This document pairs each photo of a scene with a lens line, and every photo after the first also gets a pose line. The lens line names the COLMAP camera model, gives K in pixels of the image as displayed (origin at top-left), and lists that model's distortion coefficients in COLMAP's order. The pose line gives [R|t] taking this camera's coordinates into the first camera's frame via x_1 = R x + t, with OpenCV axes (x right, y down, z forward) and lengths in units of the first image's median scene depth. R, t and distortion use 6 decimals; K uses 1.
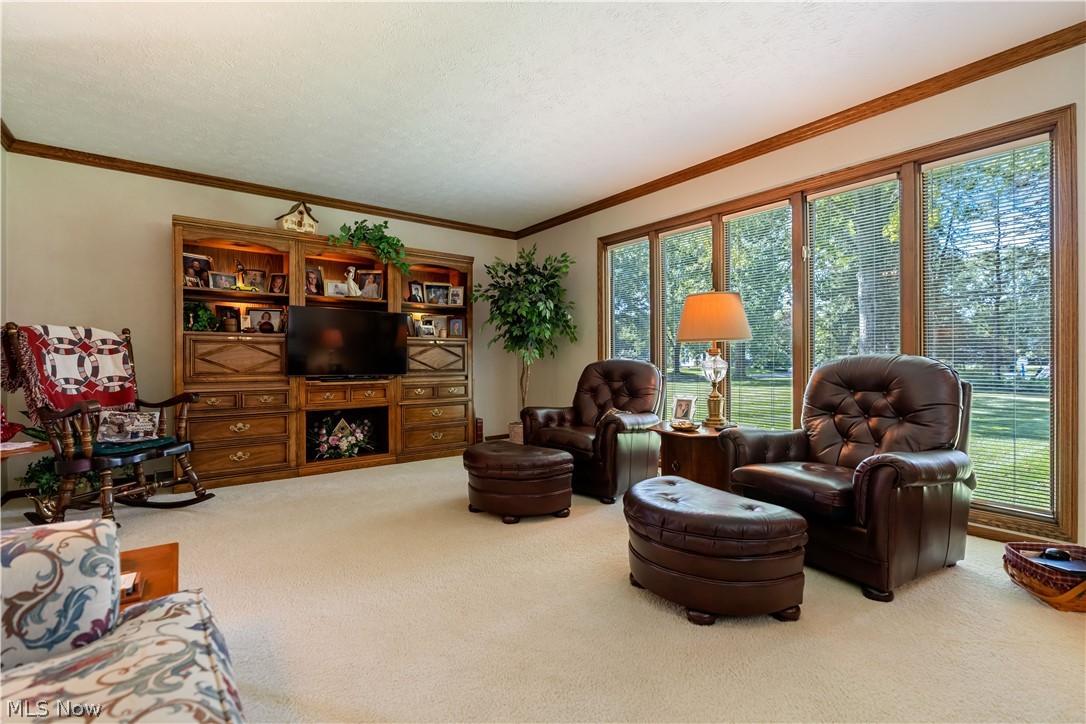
lens RADIAL K [[493.0, 0, 548.3], [0, 493.0, 357.1], [0, 0, 1]] dist [-0.000770, 0.000586]
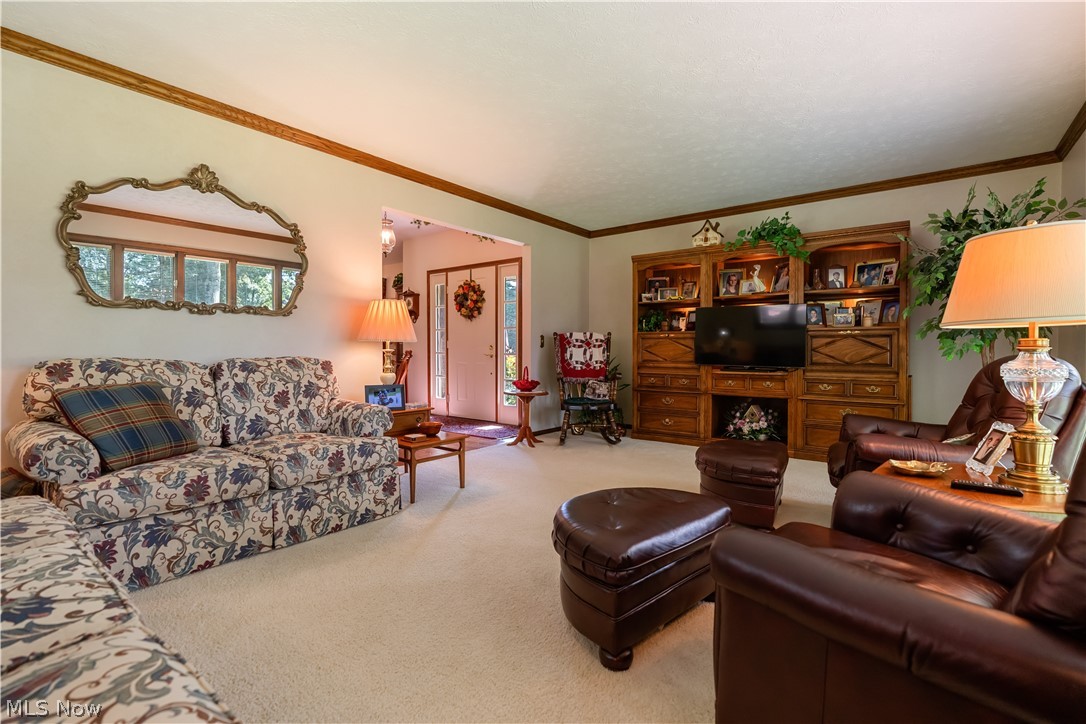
lens RADIAL K [[493.0, 0, 540.2], [0, 493.0, 359.7], [0, 0, 1]] dist [-0.000770, 0.000586]
pose [[0.248042, 0.024998, -0.968427, 0.583741], [0.003685, 0.999635, 0.026747, -0.008777], [0.968742, -0.010203, 0.247860, 0.307566]]
